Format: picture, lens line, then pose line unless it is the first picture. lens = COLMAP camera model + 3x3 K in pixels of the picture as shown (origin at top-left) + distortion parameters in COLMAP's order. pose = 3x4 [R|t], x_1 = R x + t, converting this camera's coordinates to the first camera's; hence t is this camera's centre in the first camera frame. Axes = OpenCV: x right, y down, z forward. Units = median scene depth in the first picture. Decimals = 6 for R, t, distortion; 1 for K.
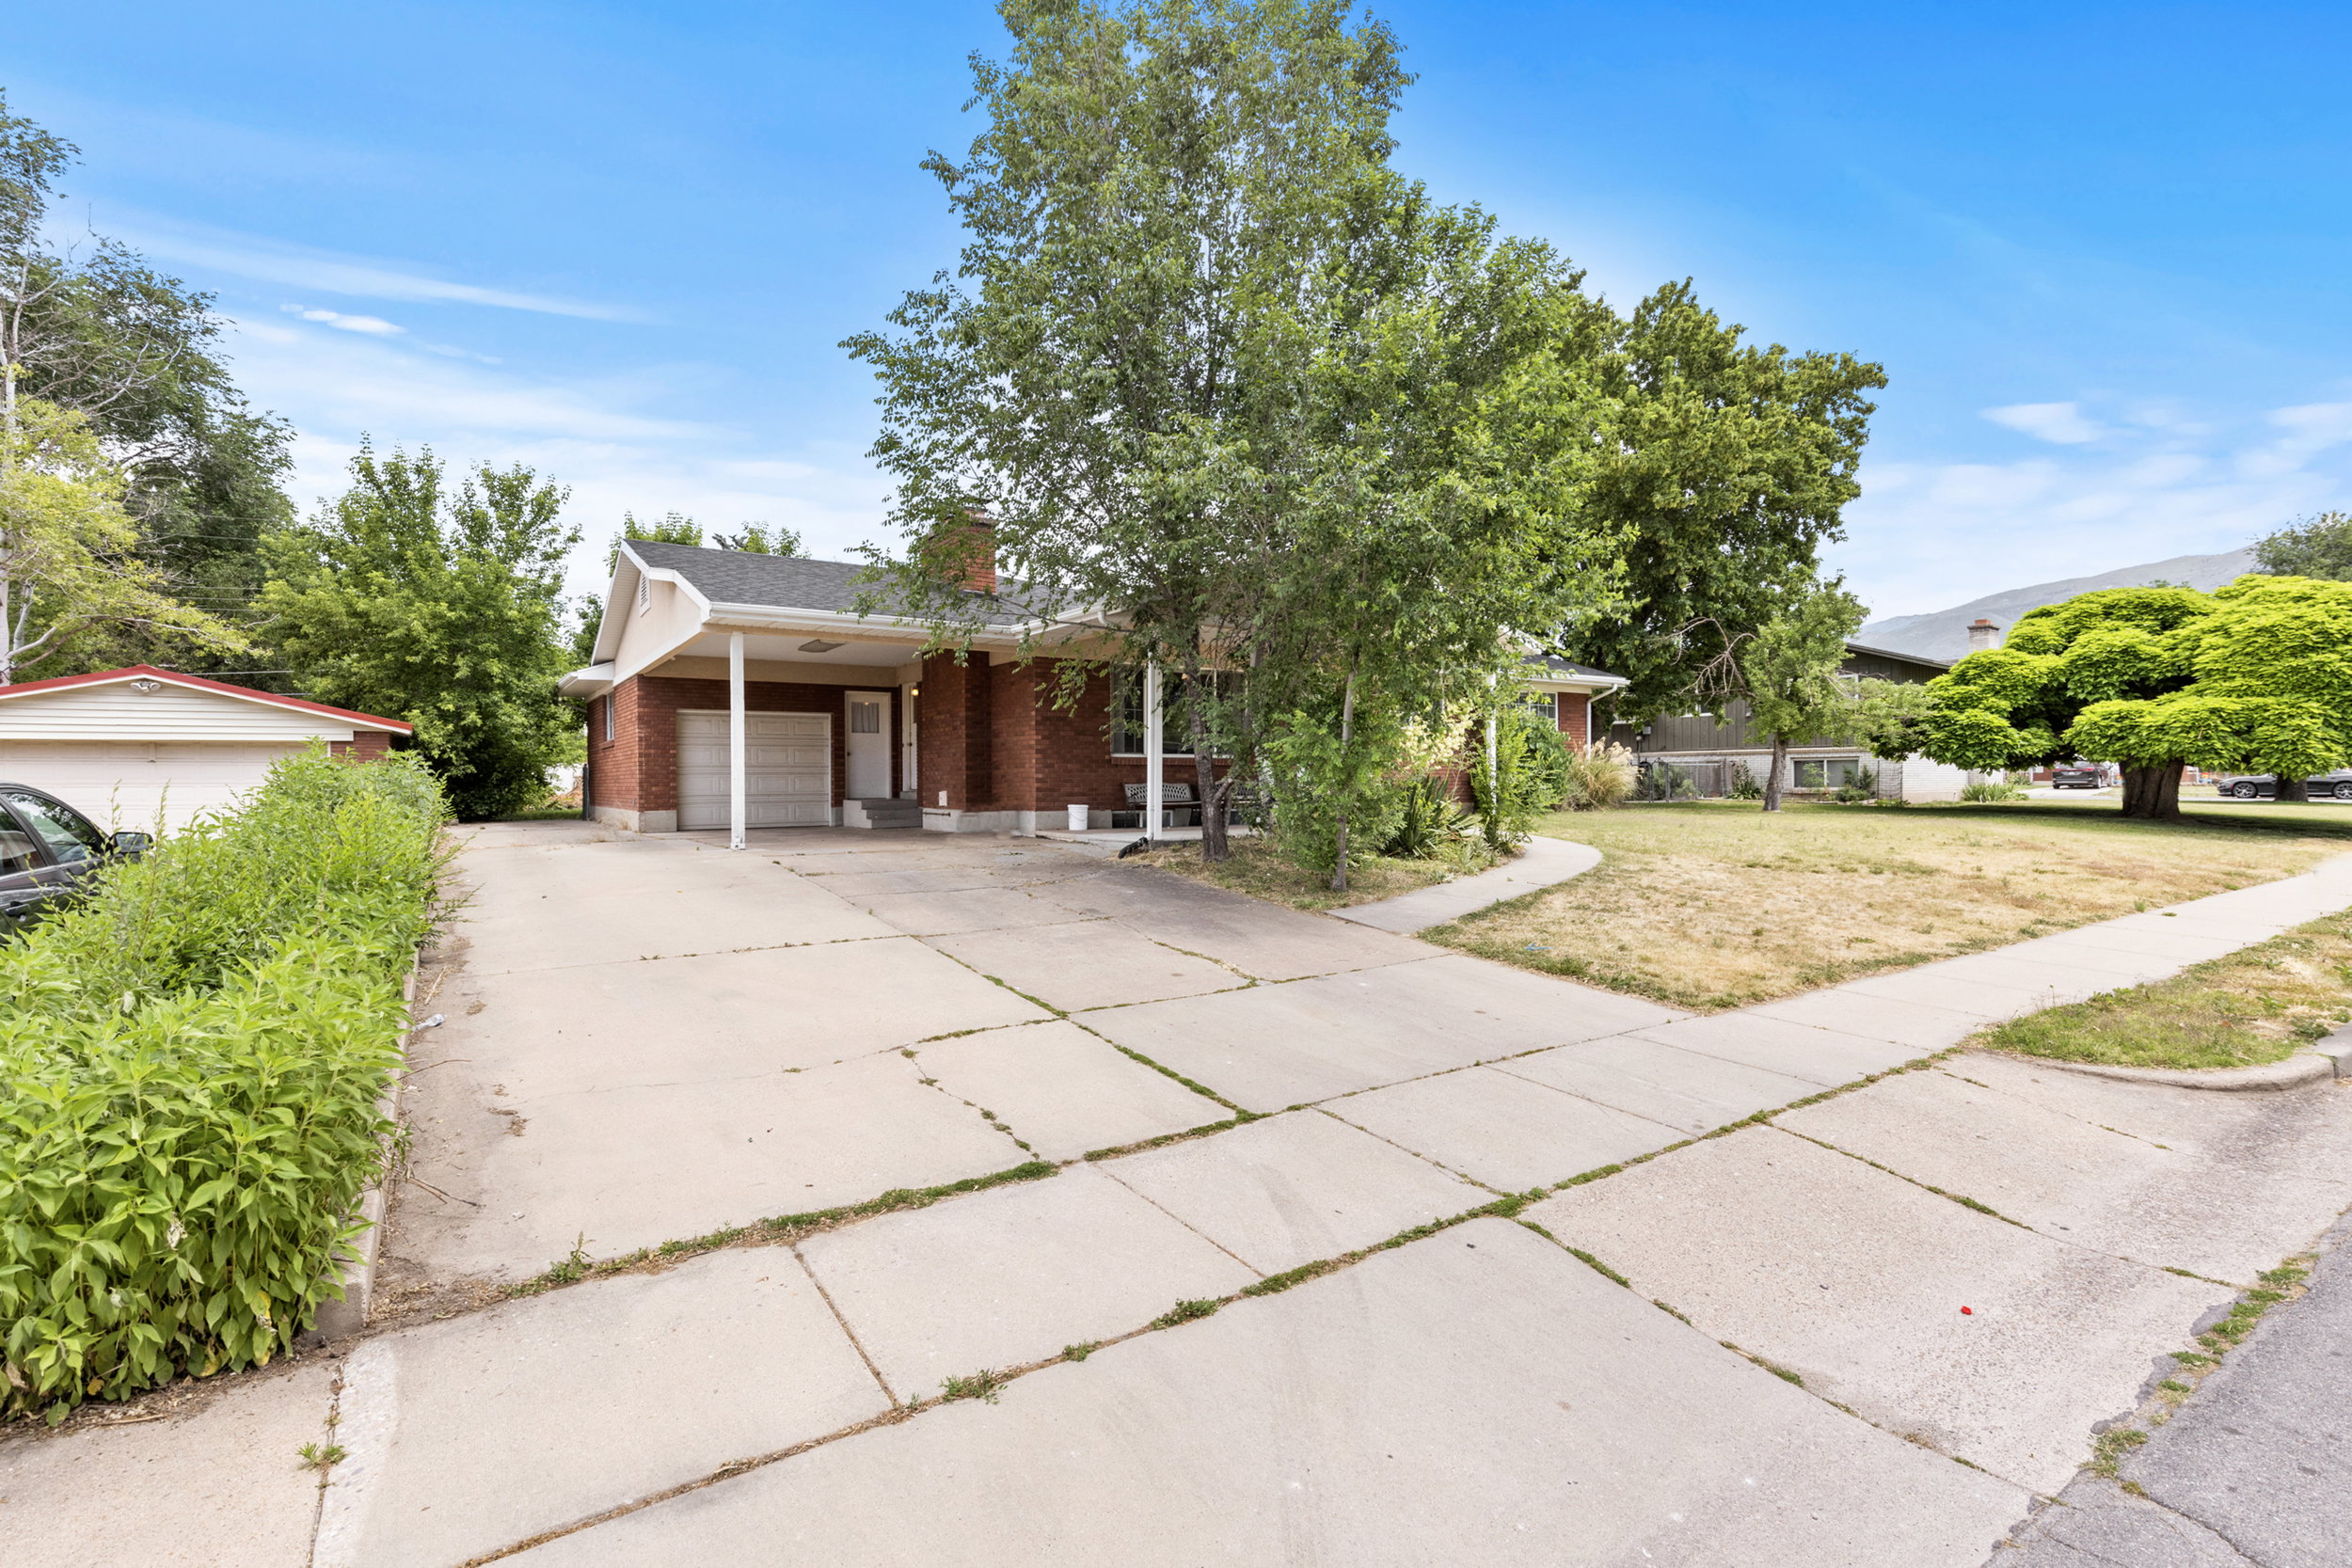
lens RADIAL K [[1089.7, 0, 1153.7], [0, 1089.7, 780.7], [0, 0, 1]] dist [0.003866, 0.000039]
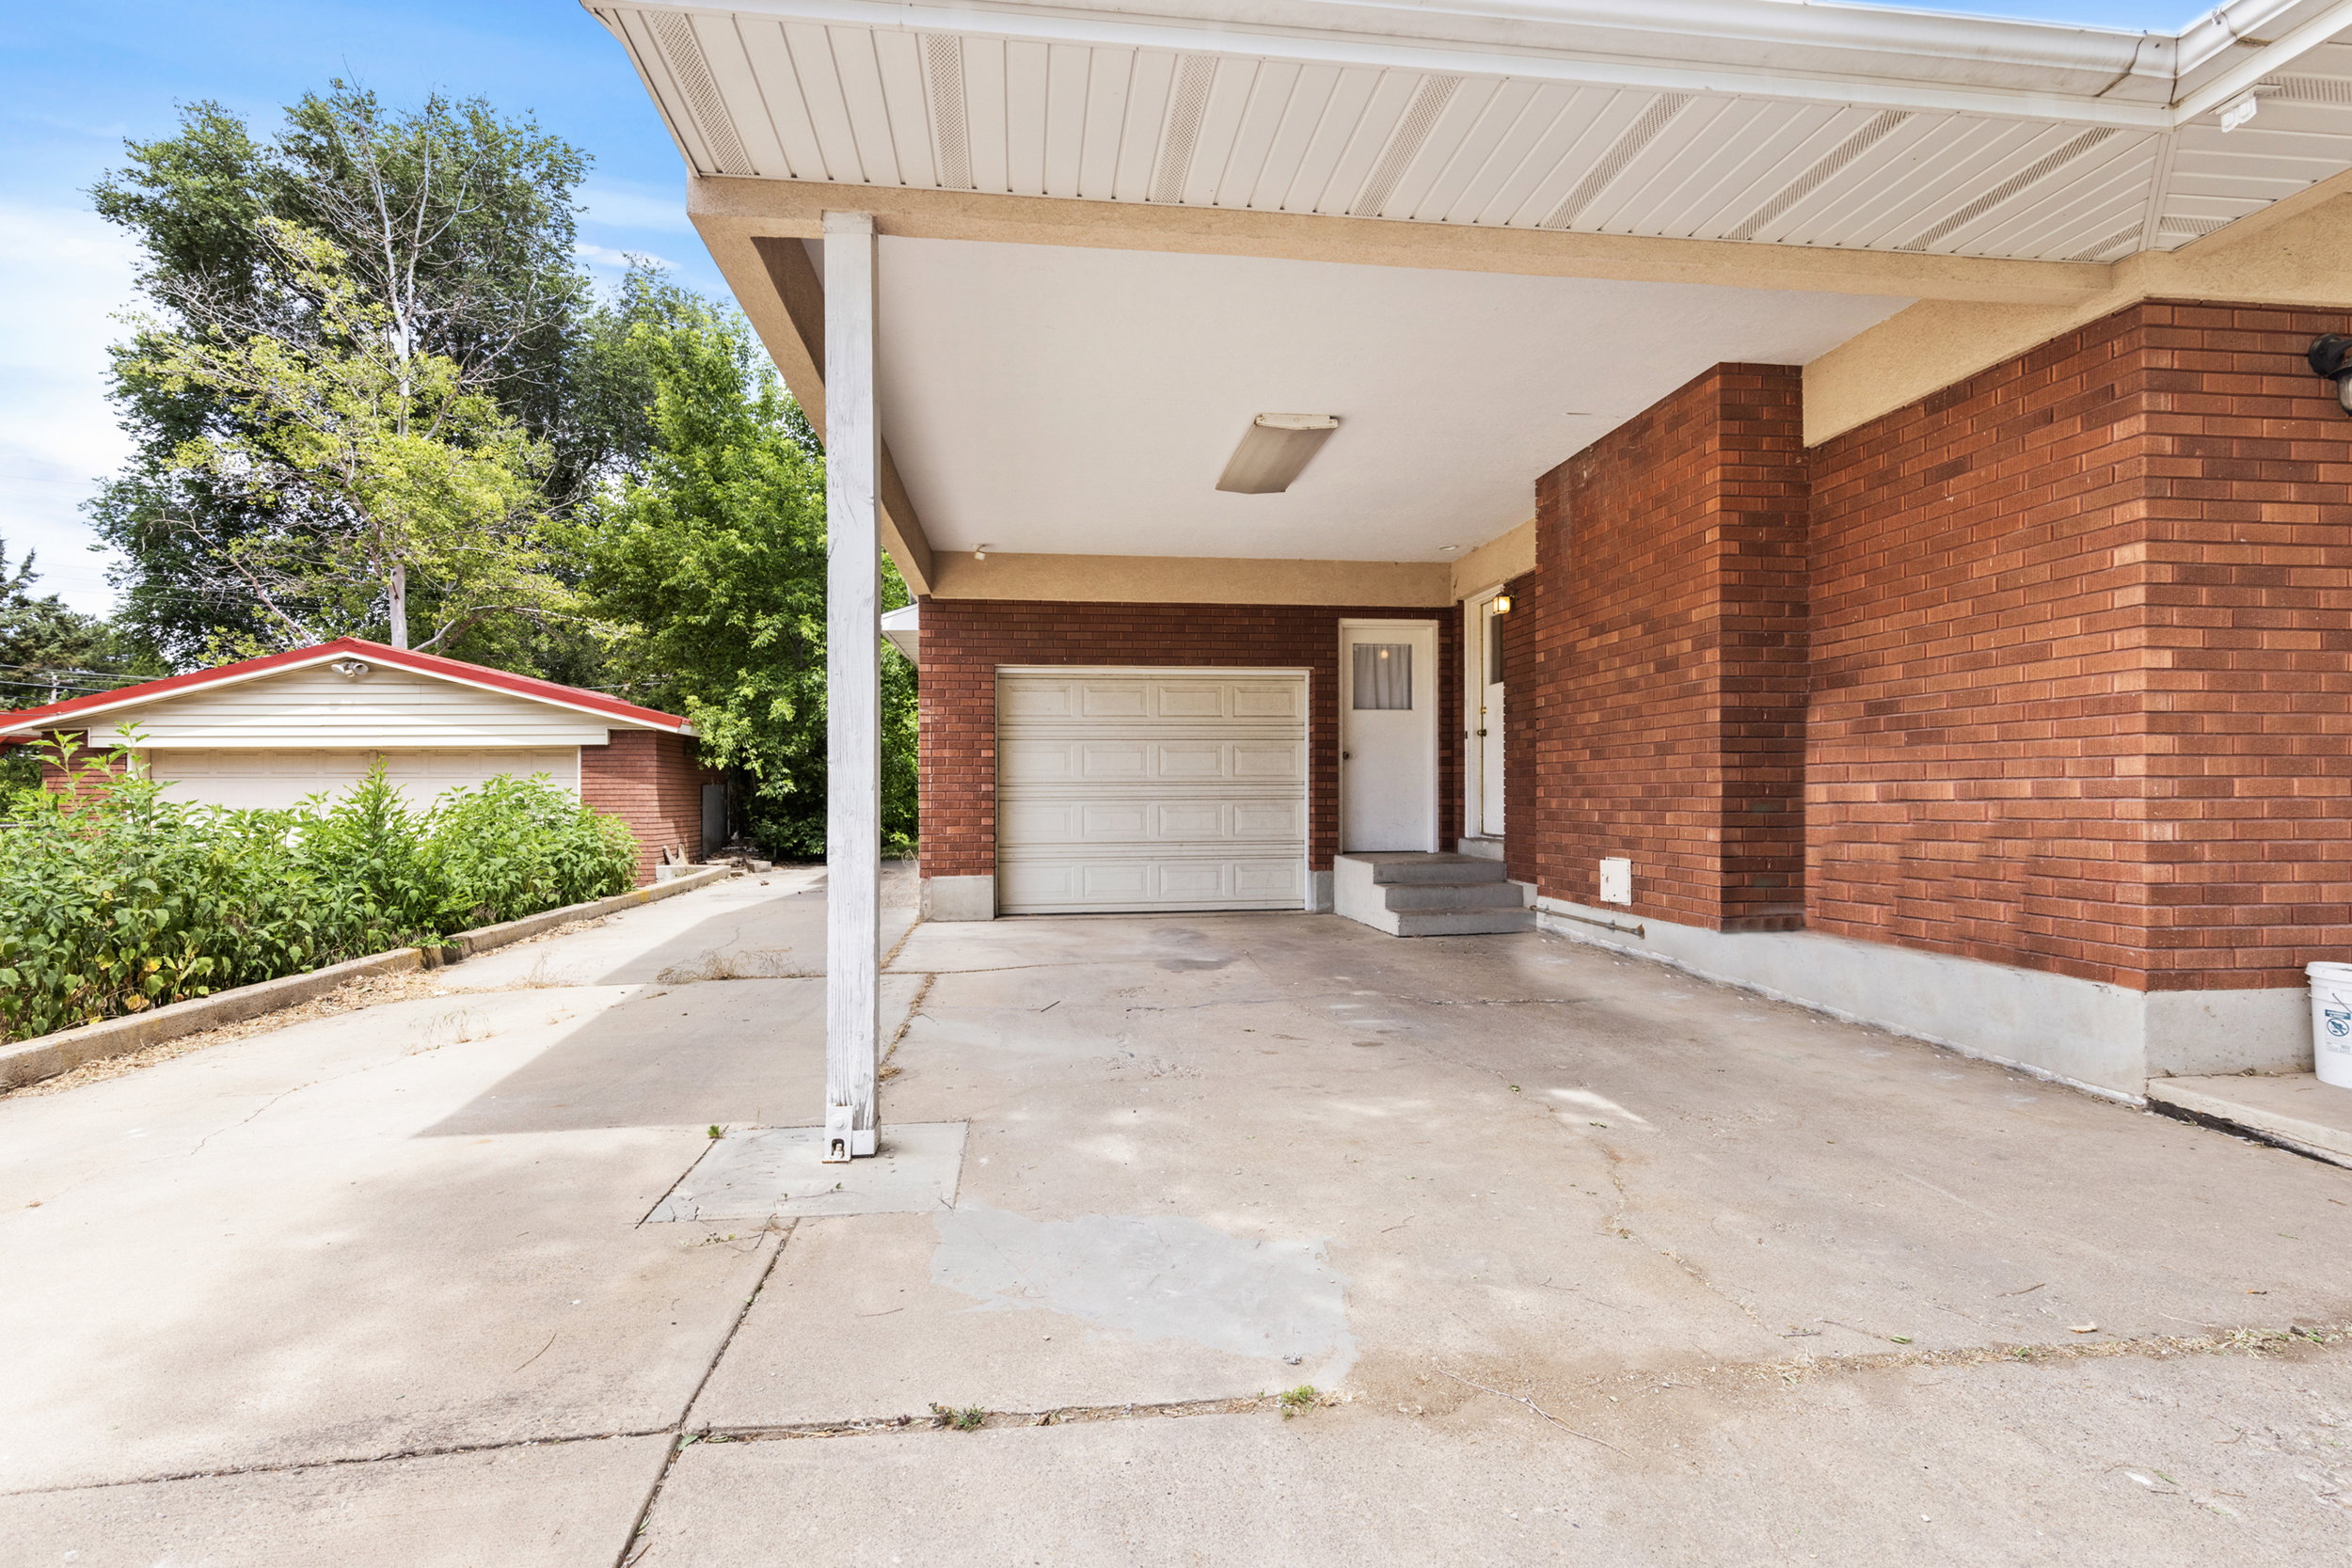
lens RADIAL K [[1089.7, 0, 1153.7], [0, 1089.7, 780.7], [0, 0, 1]] dist [0.003866, 0.000039]
pose [[0.895783, -0.002860, -0.444482, -0.149244], [-0.000971, 0.999964, -0.008391, -0.010074], [0.444490, 0.007948, 0.895748, 0.555661]]
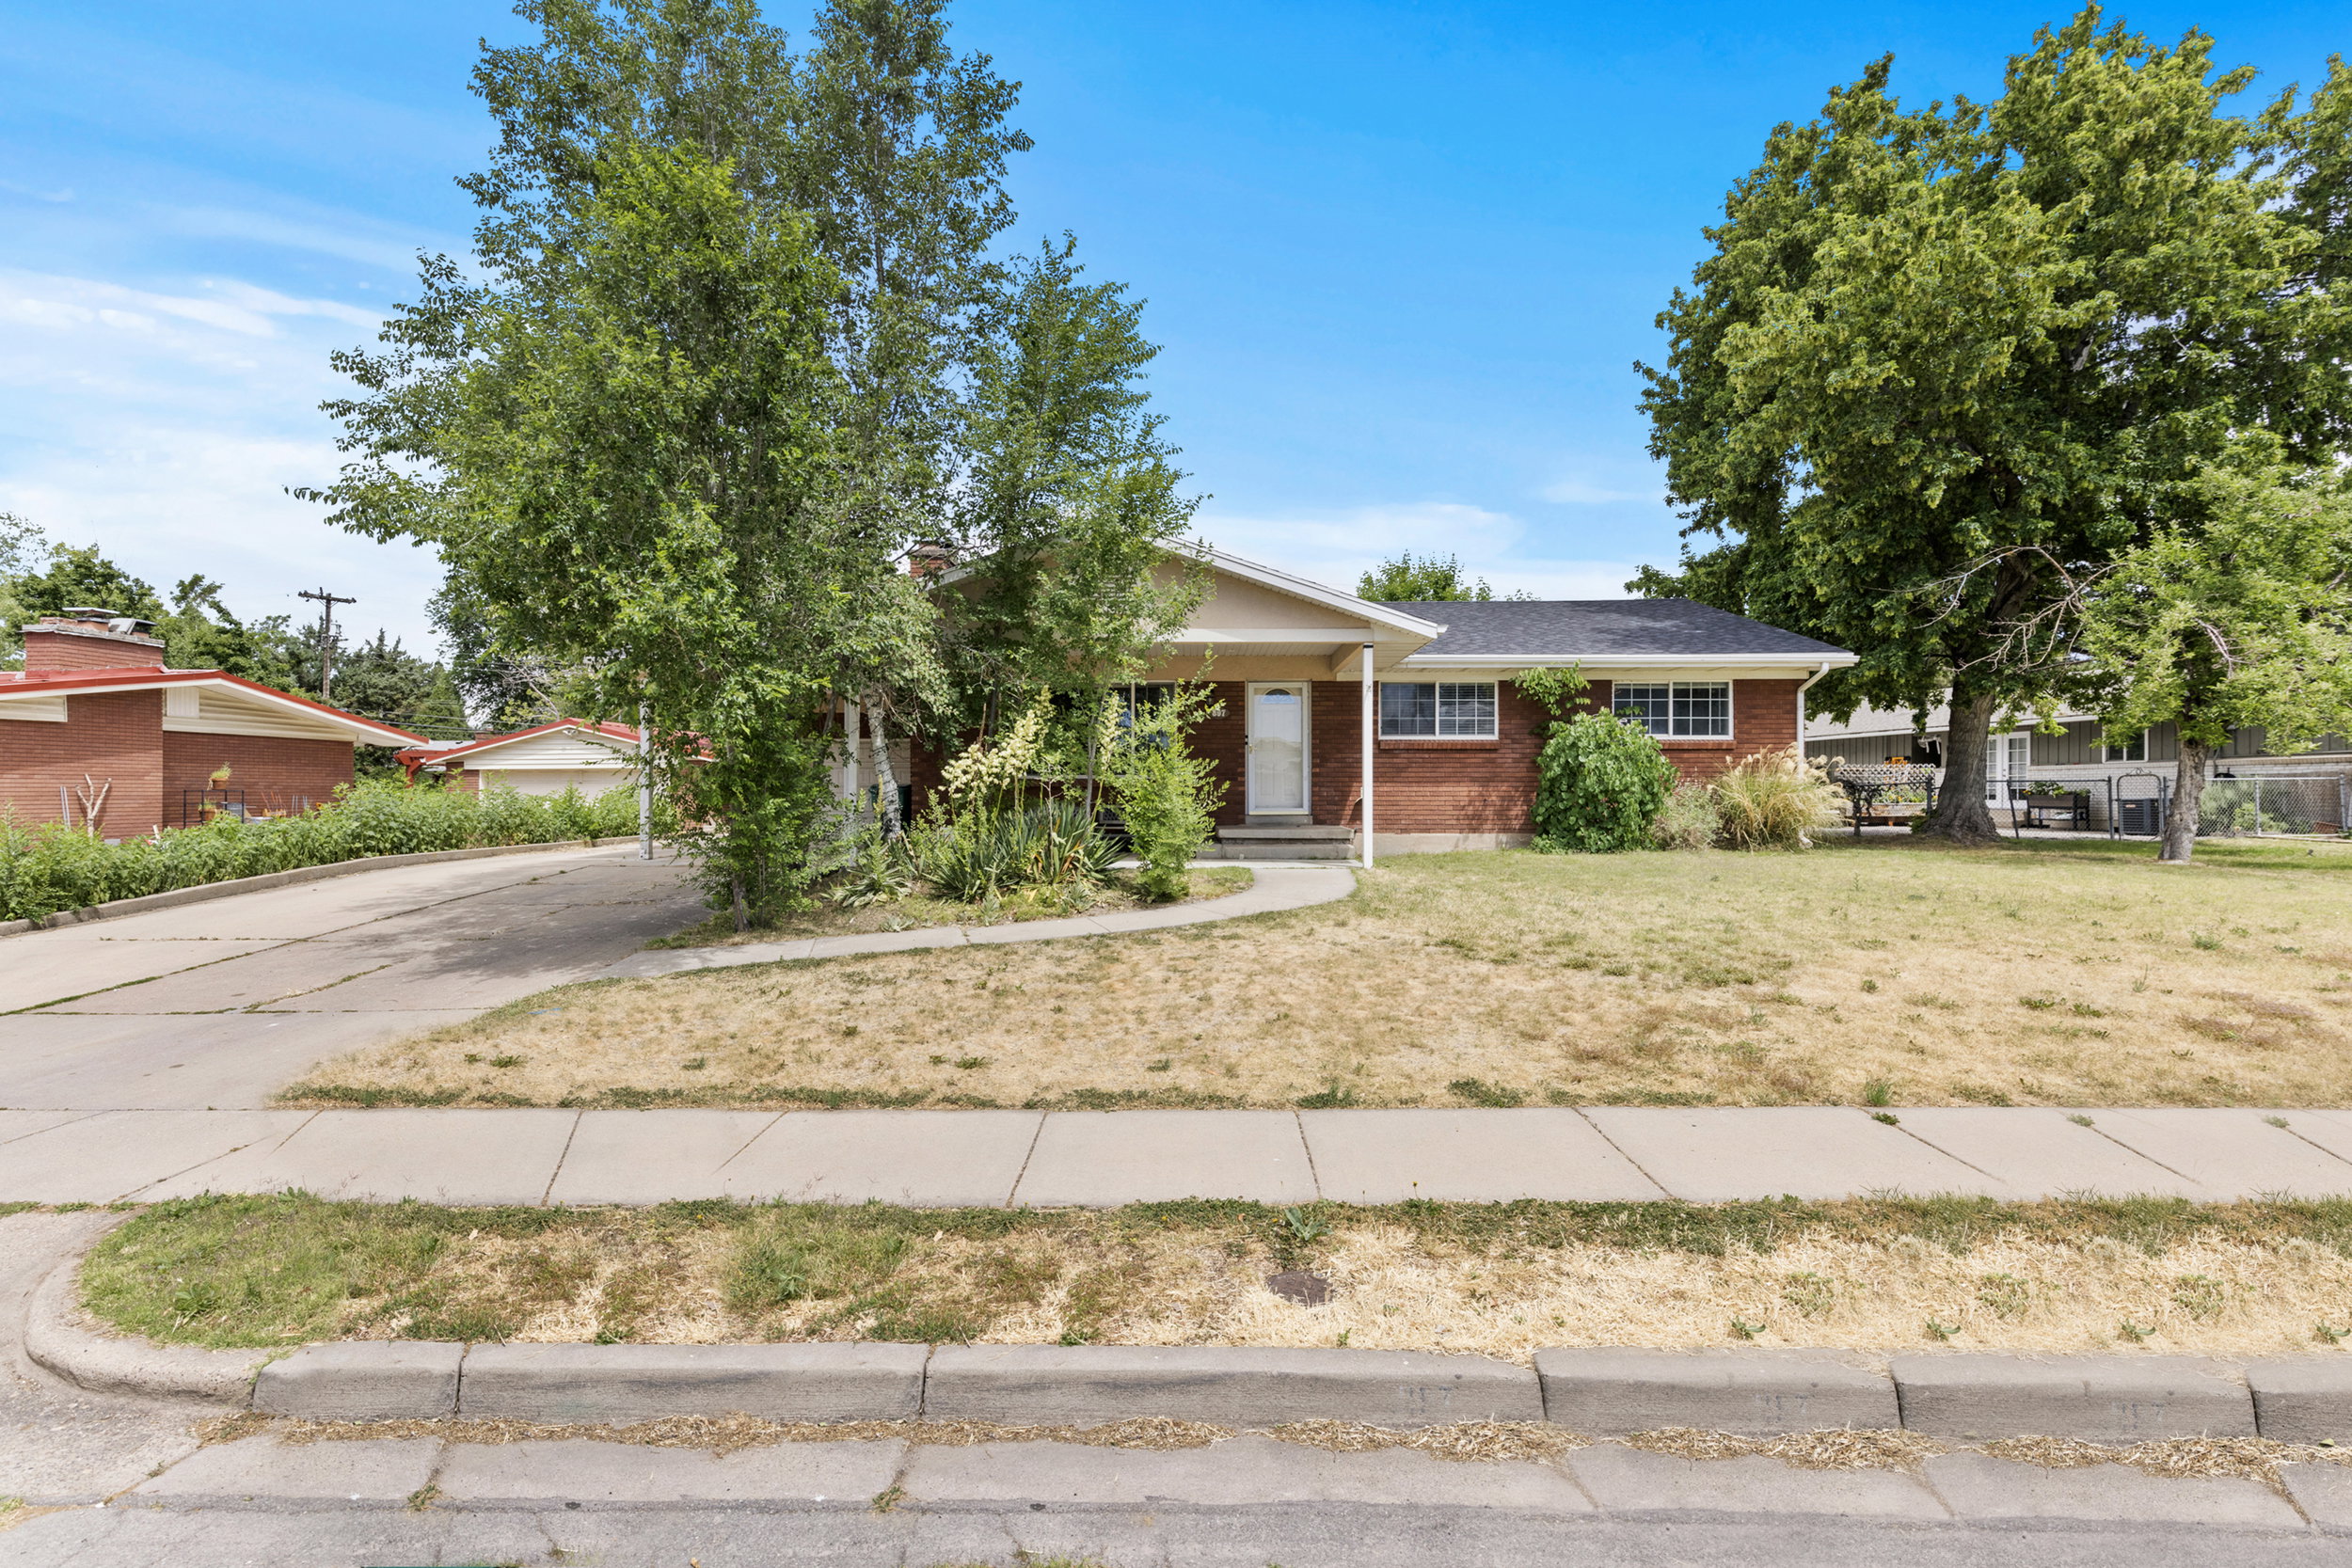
lens RADIAL K [[1089.7, 0, 1153.7], [0, 1089.7, 780.7], [0, 0, 1]] dist [0.003866, 0.000039]
pose [[0.814073, -0.003488, -0.580752, 0.526542], [-0.002720, 0.999948, -0.009818, -0.008699], [0.580756, 0.009572, 0.814022, 0.234024]]
